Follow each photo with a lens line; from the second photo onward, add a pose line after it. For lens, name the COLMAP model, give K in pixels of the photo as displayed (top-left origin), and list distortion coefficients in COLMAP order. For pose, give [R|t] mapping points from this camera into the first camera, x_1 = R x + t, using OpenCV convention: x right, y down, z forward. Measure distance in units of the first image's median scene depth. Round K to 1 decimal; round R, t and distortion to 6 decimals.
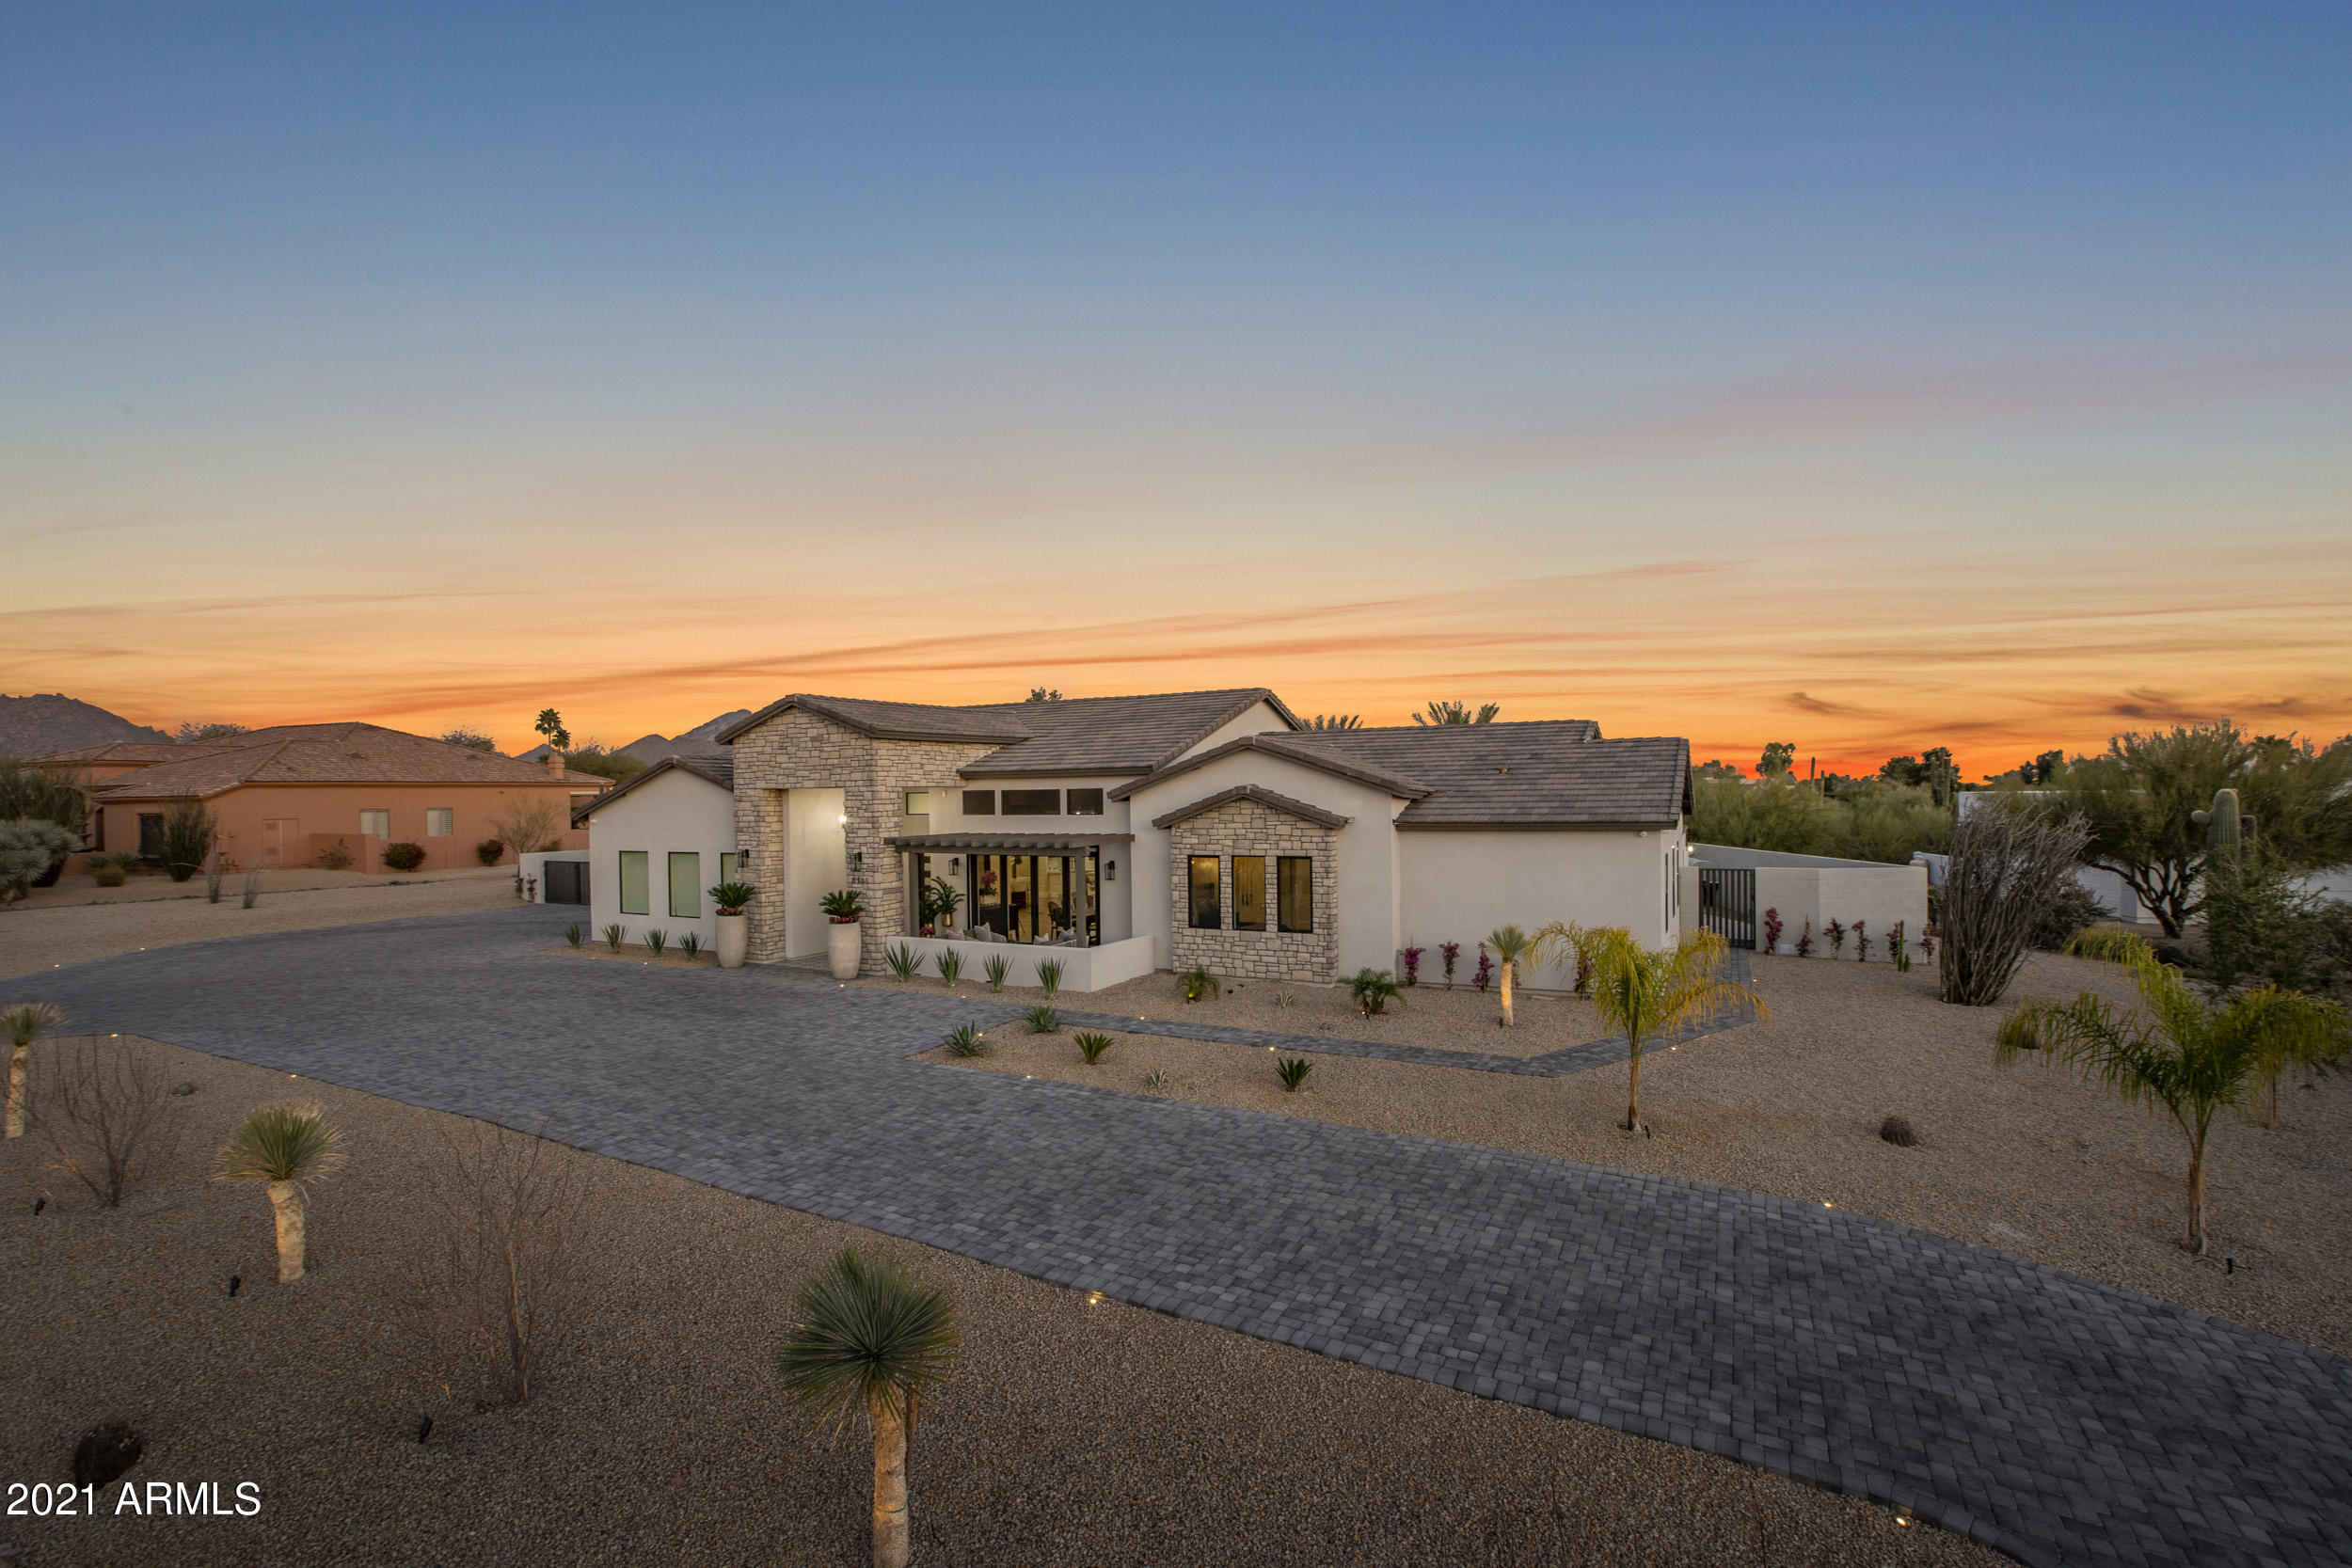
lens RADIAL K [[1084.2, 0, 1168.7], [0, 1084.2, 807.5], [0, 0, 1]] dist [-0.057581, 0.023700]
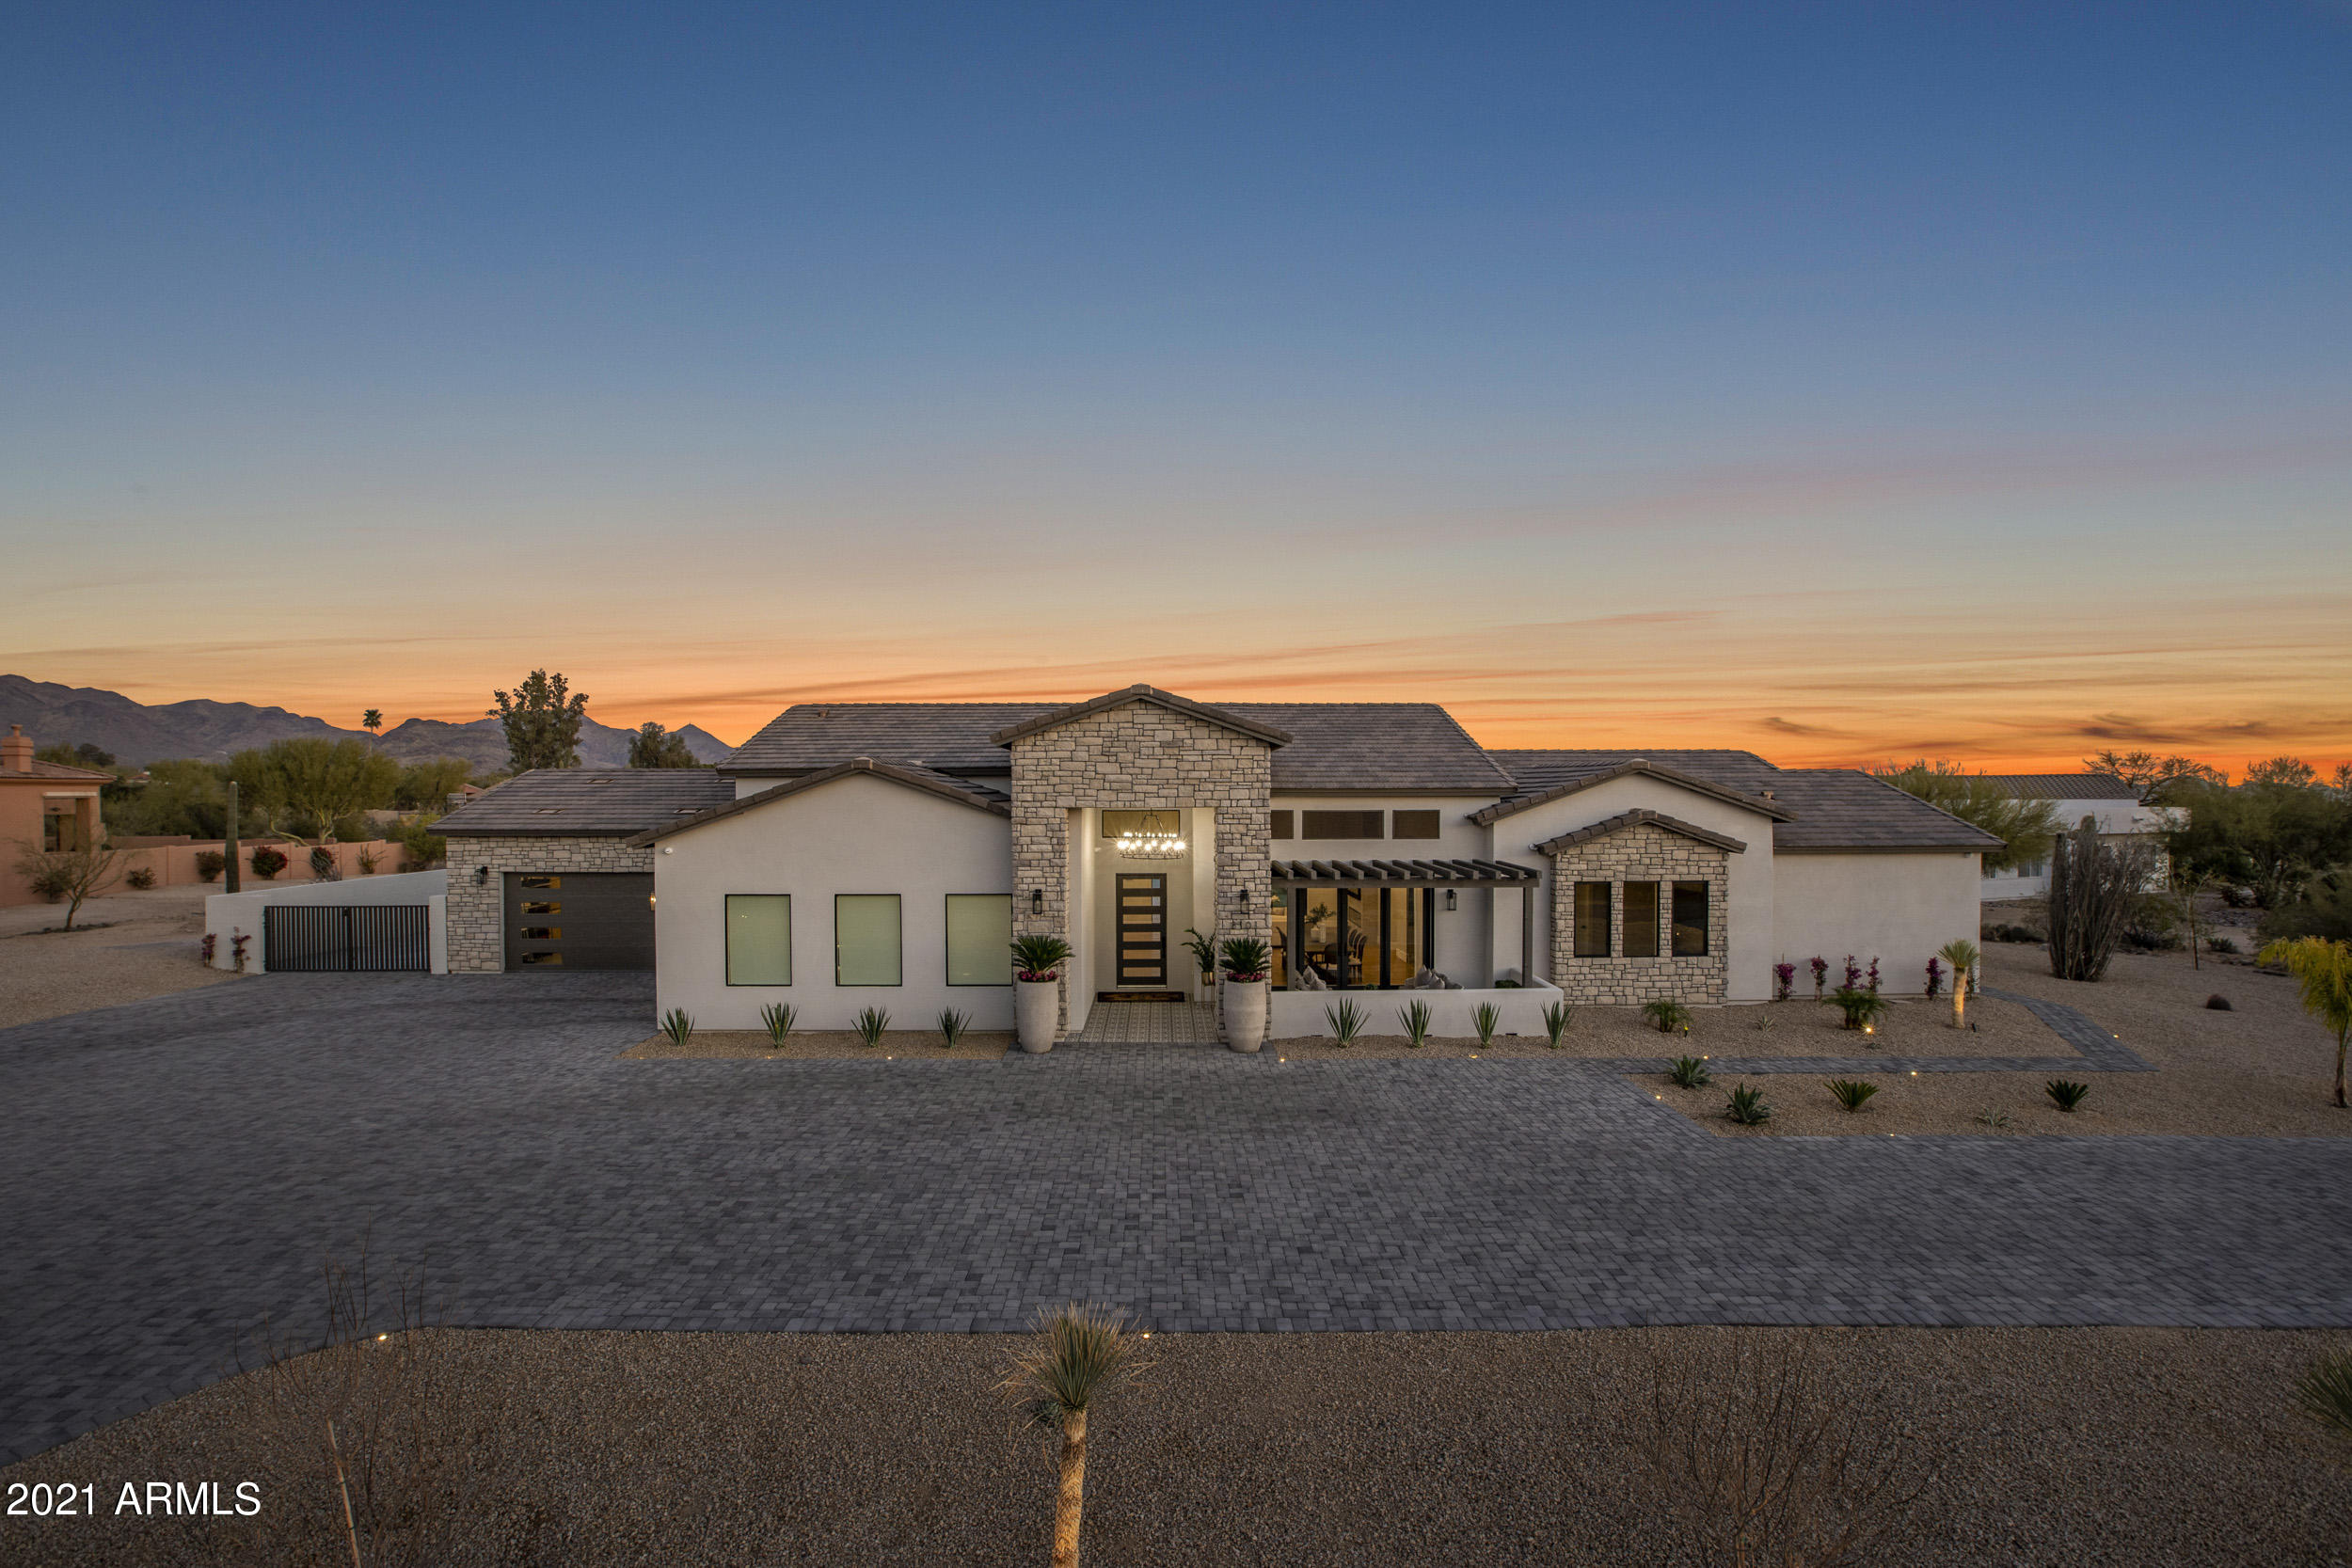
lens RADIAL K [[1084.2, 0, 1168.7], [0, 1084.2, 807.5], [0, 0, 1]] dist [-0.057581, 0.023700]
pose [[0.878283, 0.005345, 0.478112, -0.712392], [-0.004019, 0.999985, -0.003797, -0.015696], [-0.478125, 0.001414, 0.878291, 0.323343]]
